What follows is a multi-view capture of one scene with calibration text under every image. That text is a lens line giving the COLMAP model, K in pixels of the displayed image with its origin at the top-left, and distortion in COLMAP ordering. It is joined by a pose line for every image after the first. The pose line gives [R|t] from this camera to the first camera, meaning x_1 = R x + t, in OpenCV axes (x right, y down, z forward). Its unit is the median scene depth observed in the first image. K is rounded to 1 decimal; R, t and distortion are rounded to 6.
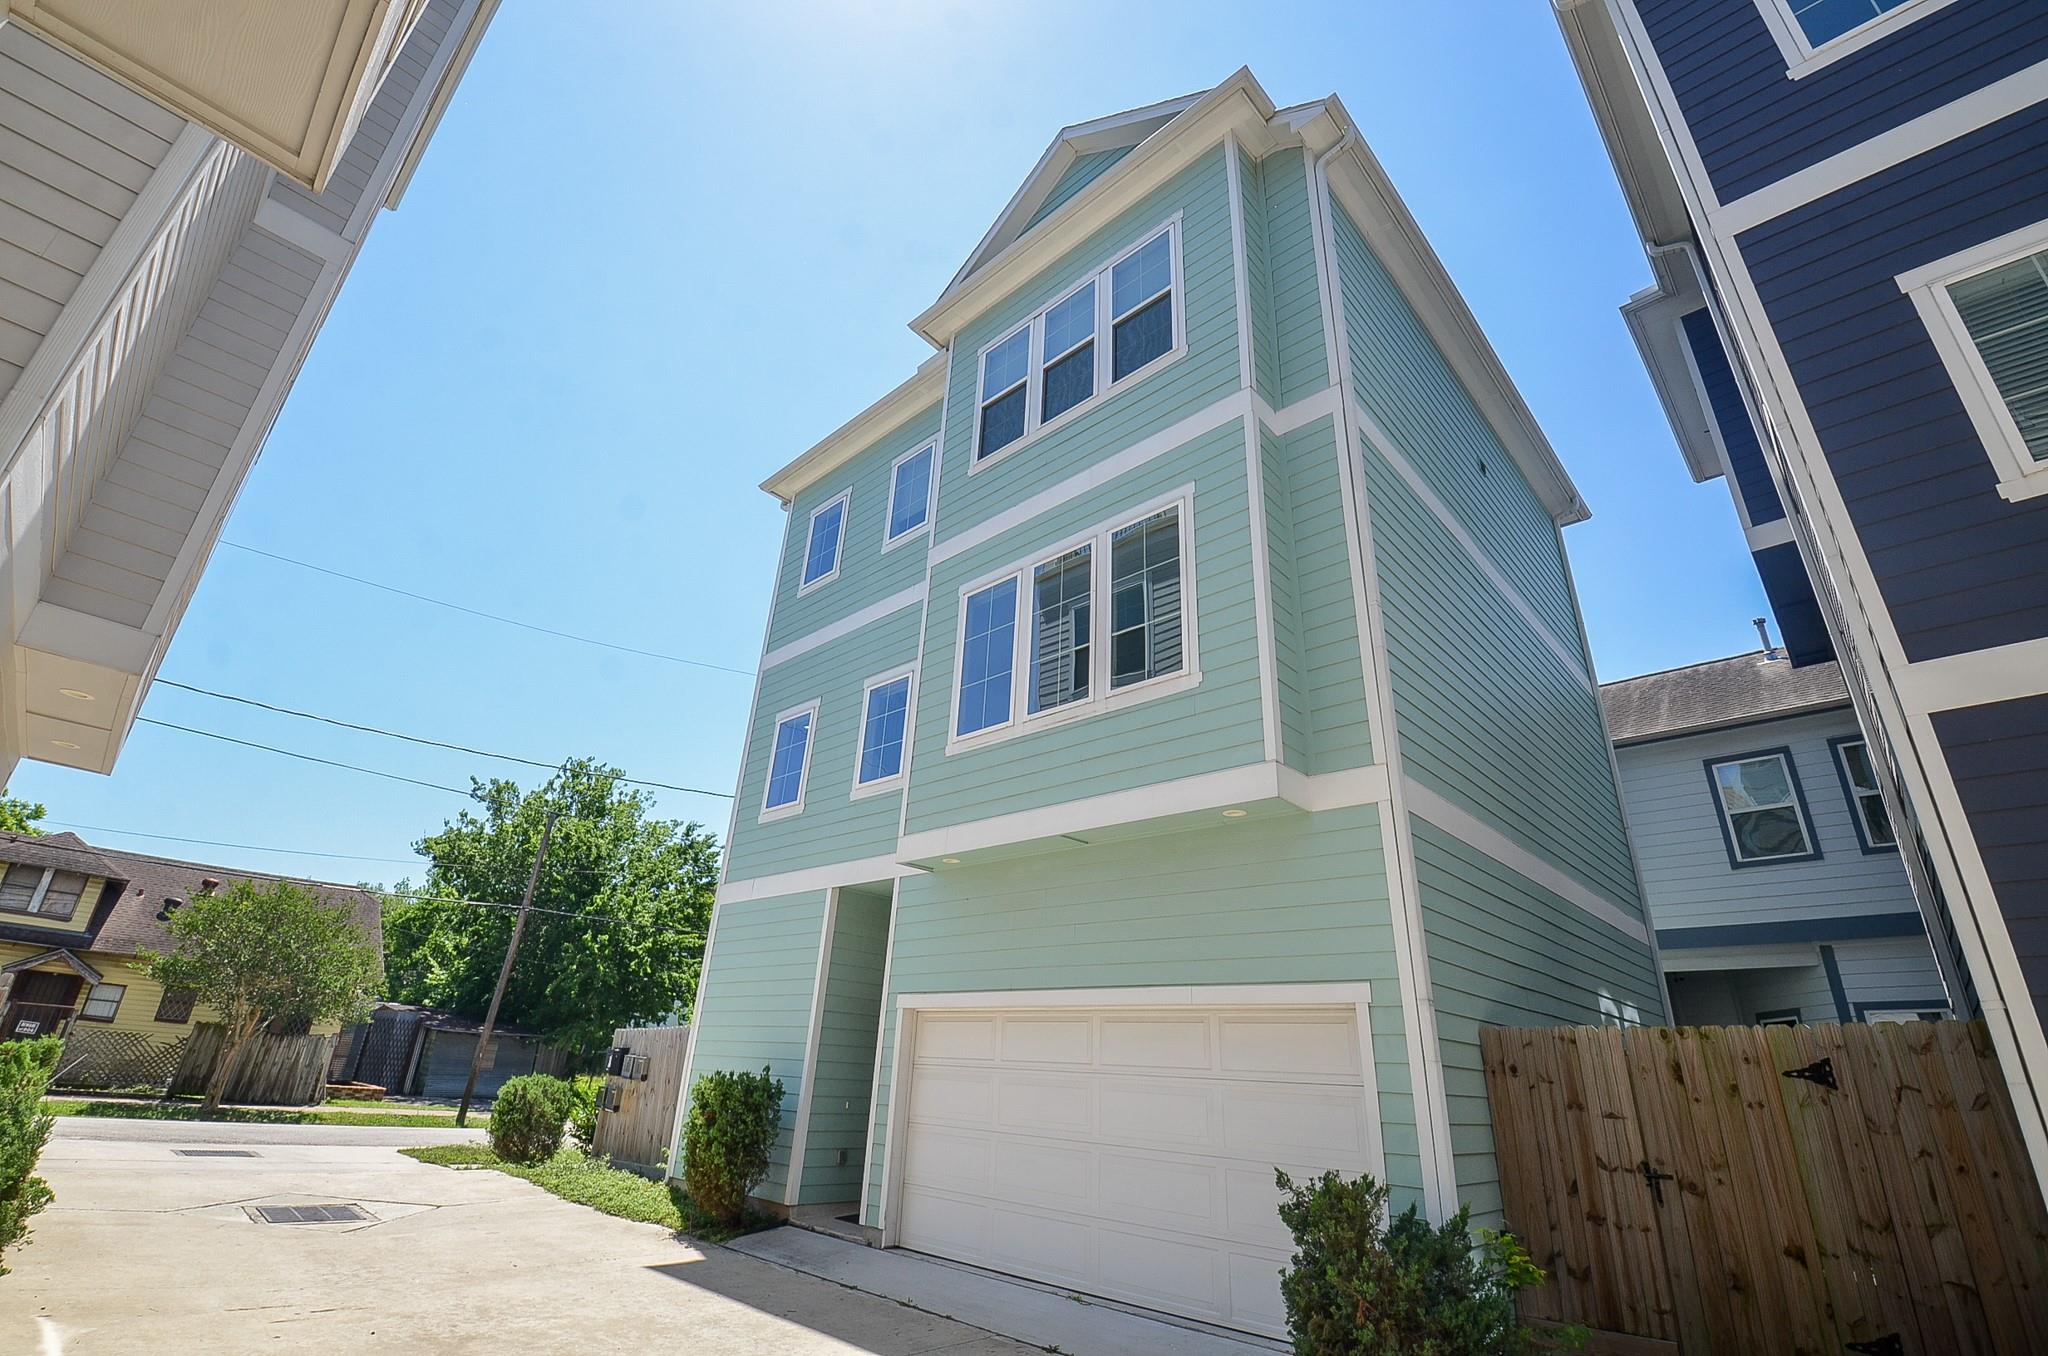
lens RADIAL K [[901.7, 0, 1024.0], [0, 901.7, 678.0], [0, 0, 1]] dist [-0.002173, -0.000172]
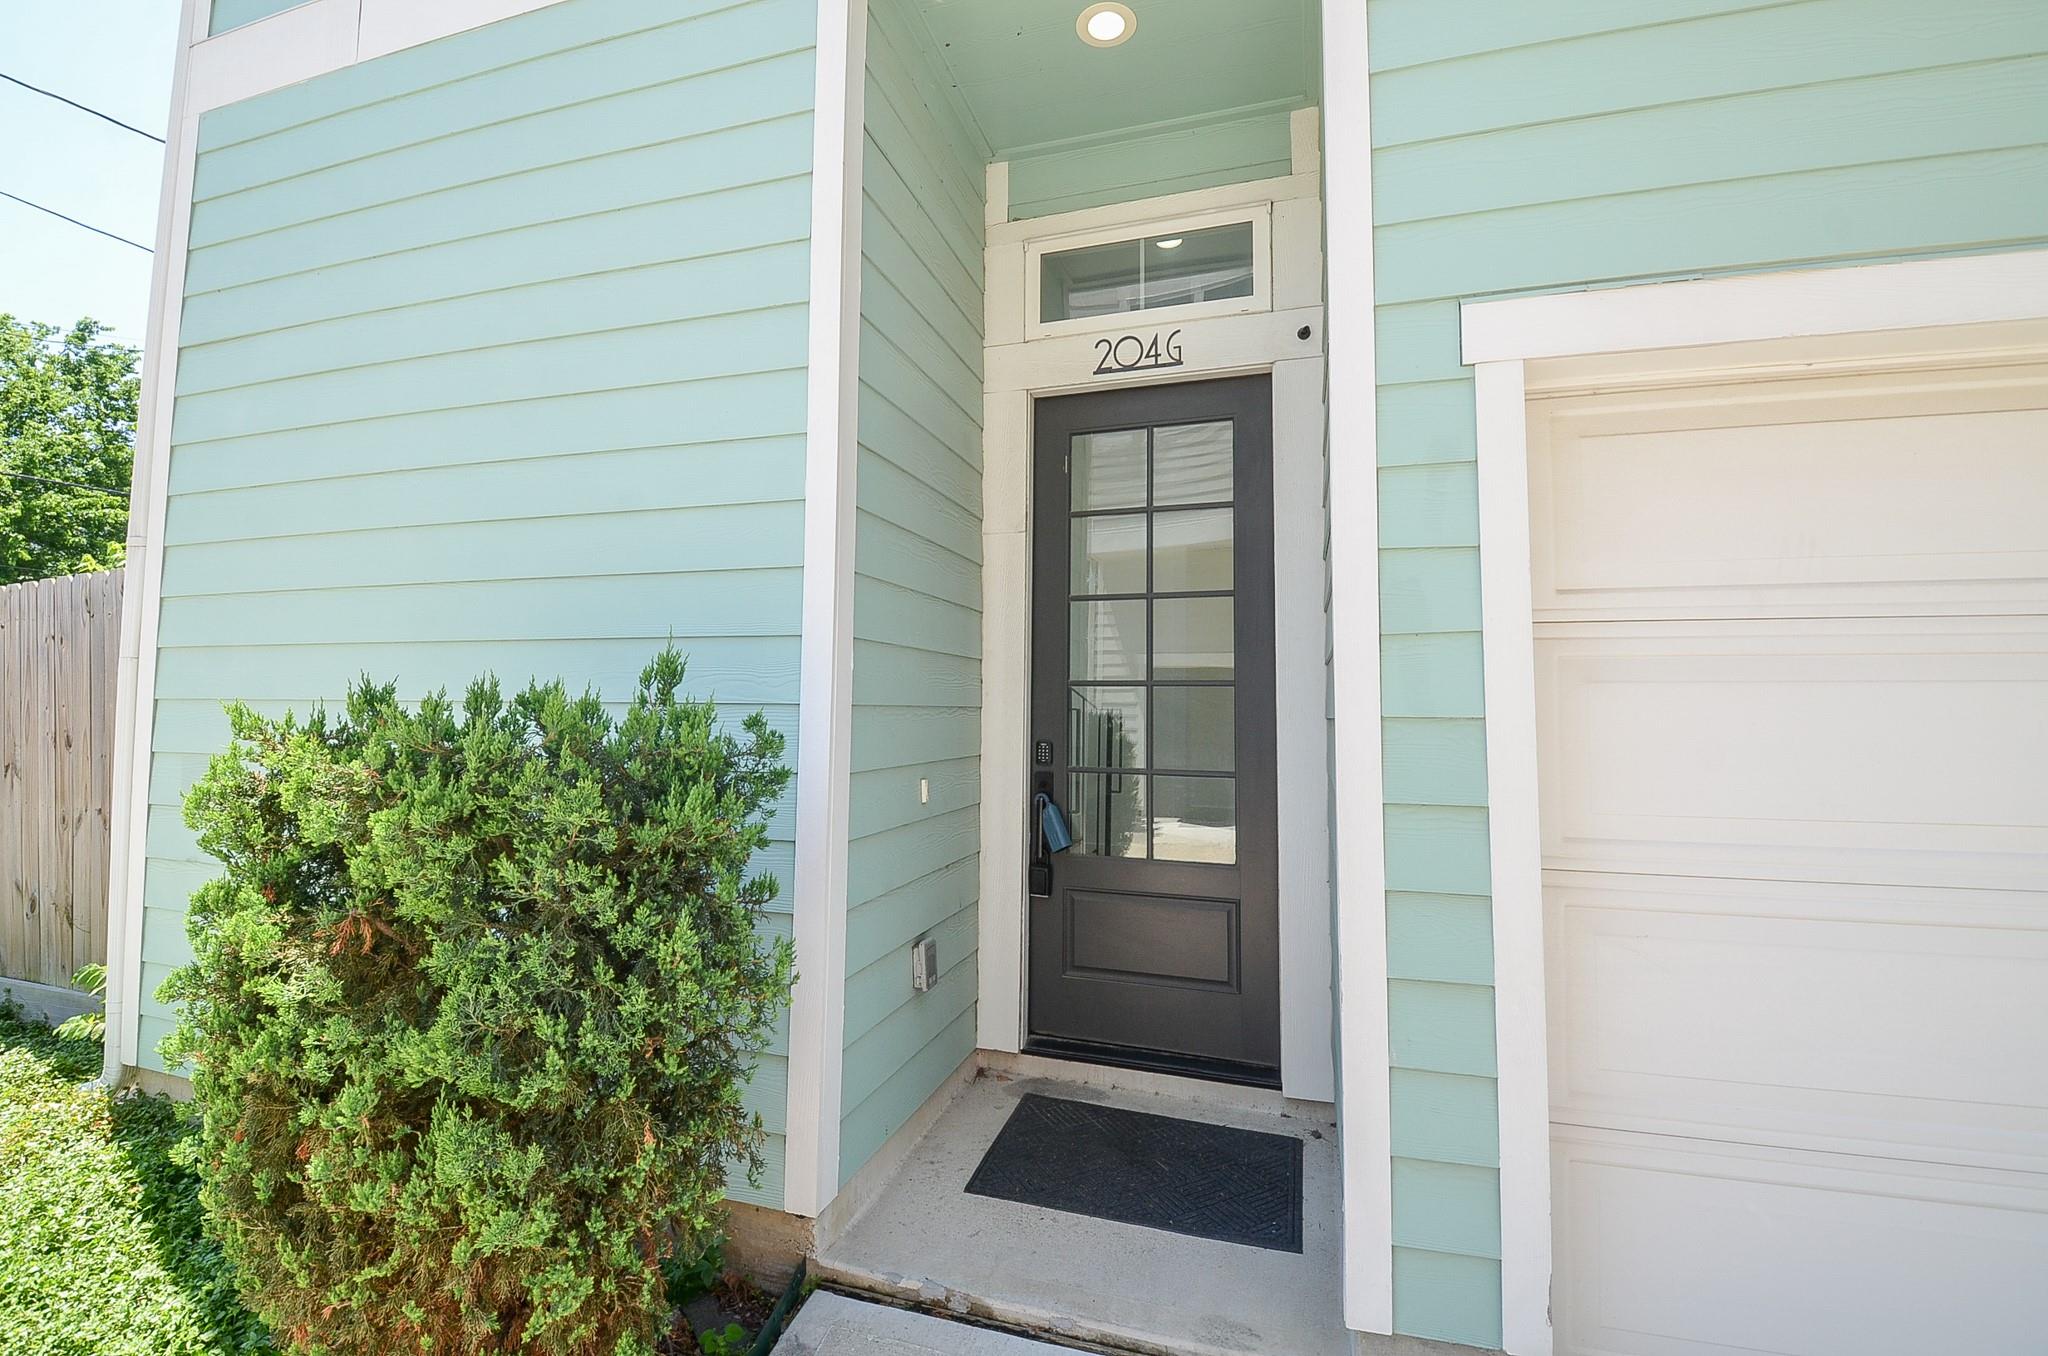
lens RADIAL K [[910.2, 0, 1015.6], [0, 910.2, 643.5], [0, 0, 1]] dist [0.000102, -0.019617]
pose [[0.899861, -0.010543, 0.436050, -0.302647], [-0.142174, 0.938019, 0.316081, 0.354824], [-0.412355, -0.346424, 0.842588, 0.805328]]
